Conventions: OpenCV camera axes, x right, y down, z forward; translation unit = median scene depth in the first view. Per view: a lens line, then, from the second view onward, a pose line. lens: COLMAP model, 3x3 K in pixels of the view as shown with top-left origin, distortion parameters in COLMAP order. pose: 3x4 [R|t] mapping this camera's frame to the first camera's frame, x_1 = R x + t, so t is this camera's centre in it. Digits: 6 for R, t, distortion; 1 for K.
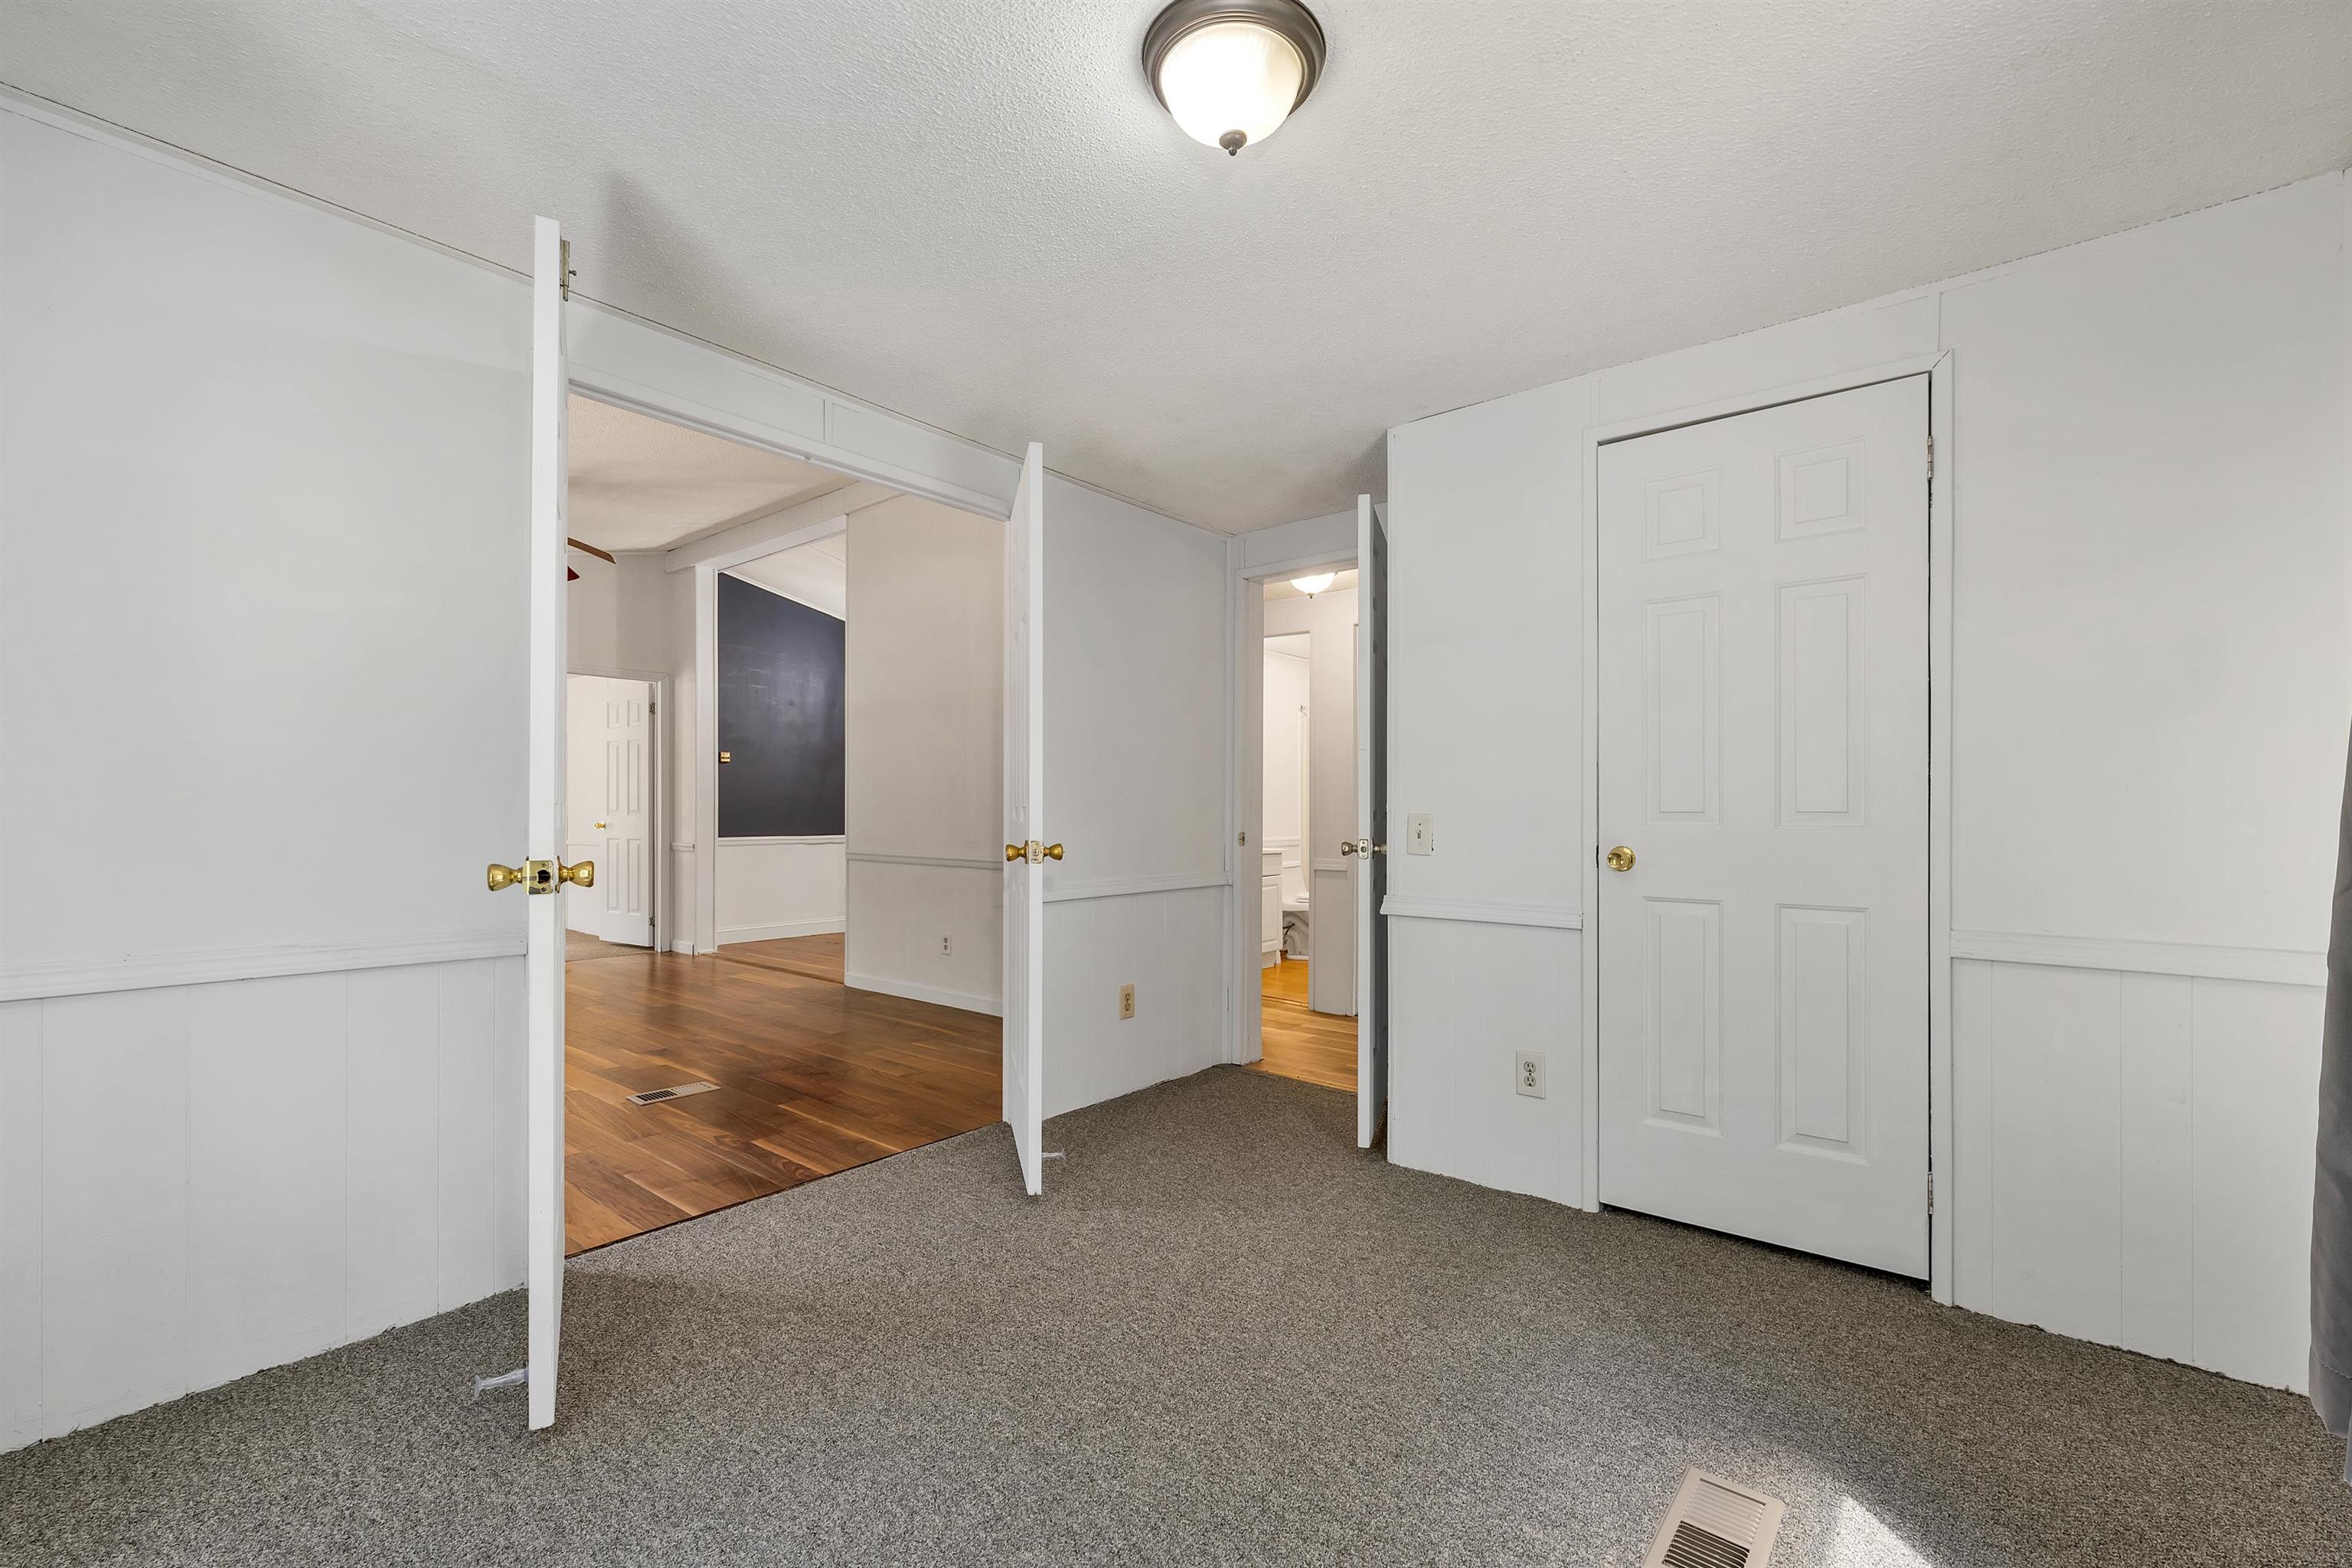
lens RADIAL K [[984.6, 0, 1169.1], [0, 984.6, 797.8], [0, 0, 1]] dist [0.000523, -0.000113]
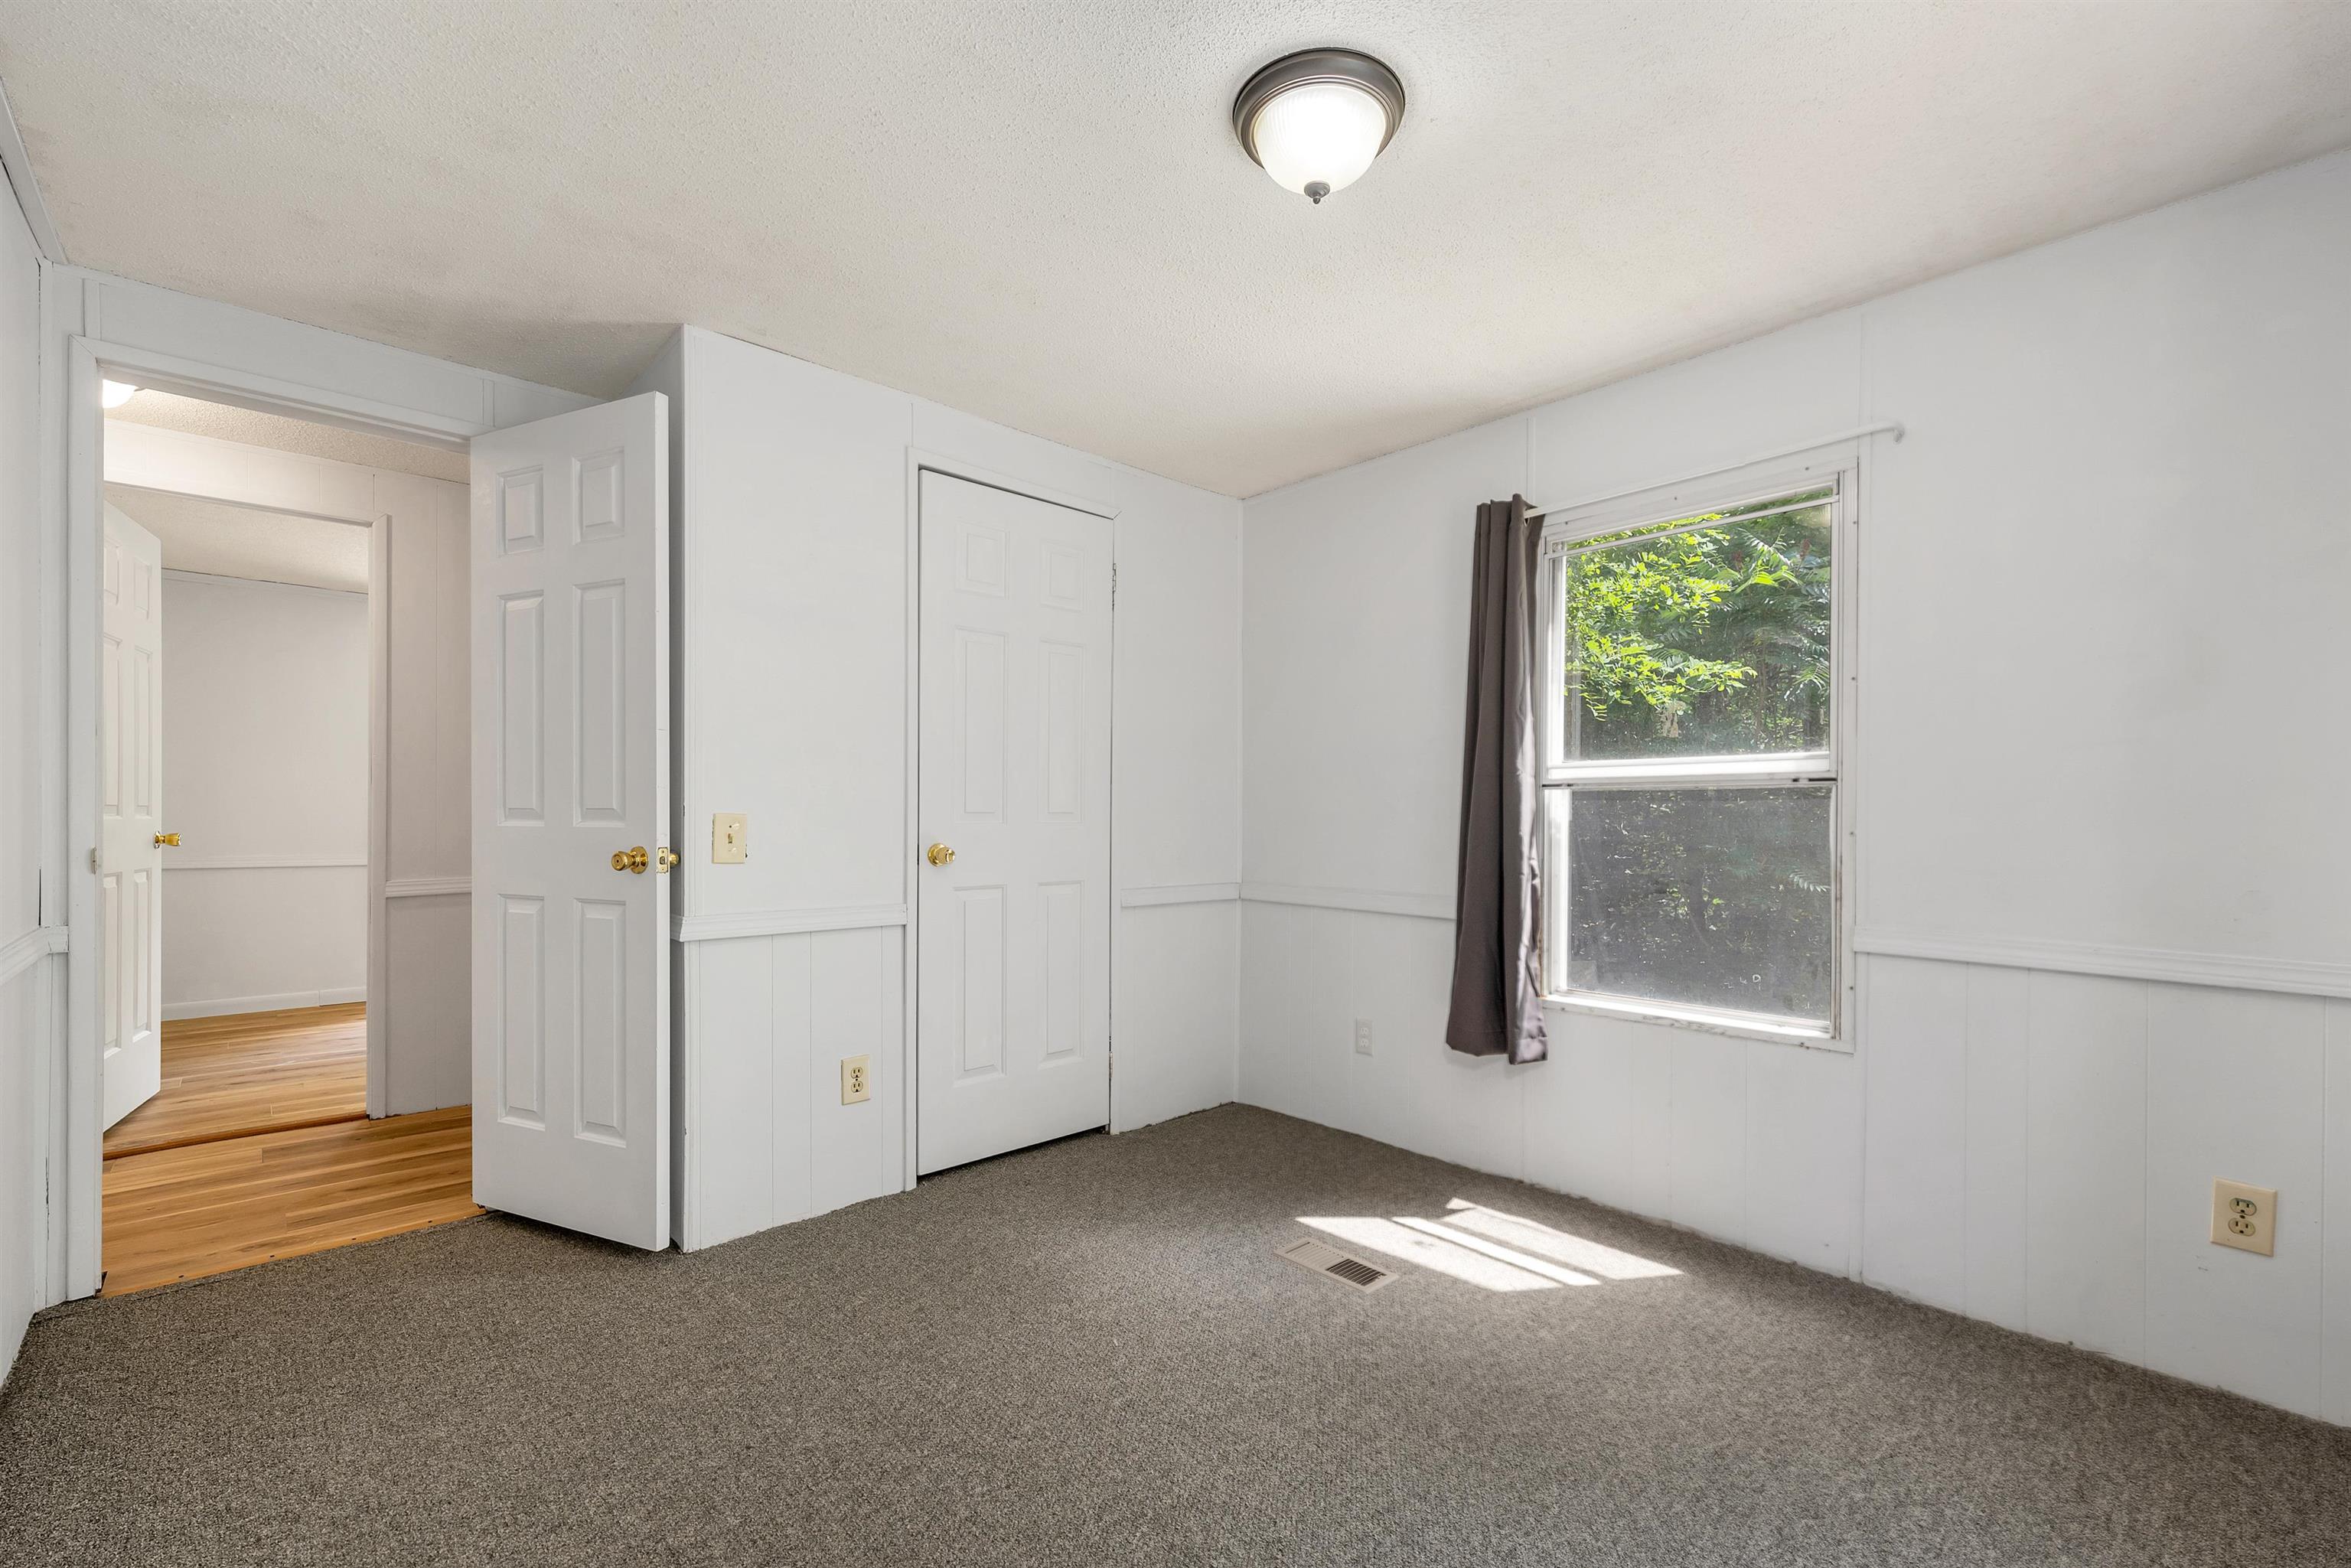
lens RADIAL K [[979.9, 0, 1178.0], [0, 979.9, 823.2], [0, 0, 1]] dist [0.000764, 0.000128]
pose [[0.134099, -0.007469, 0.990940, -0.572307], [-0.013468, 0.999866, 0.009359, 0.012128], [-0.990876, -0.014601, 0.133981, 0.573407]]
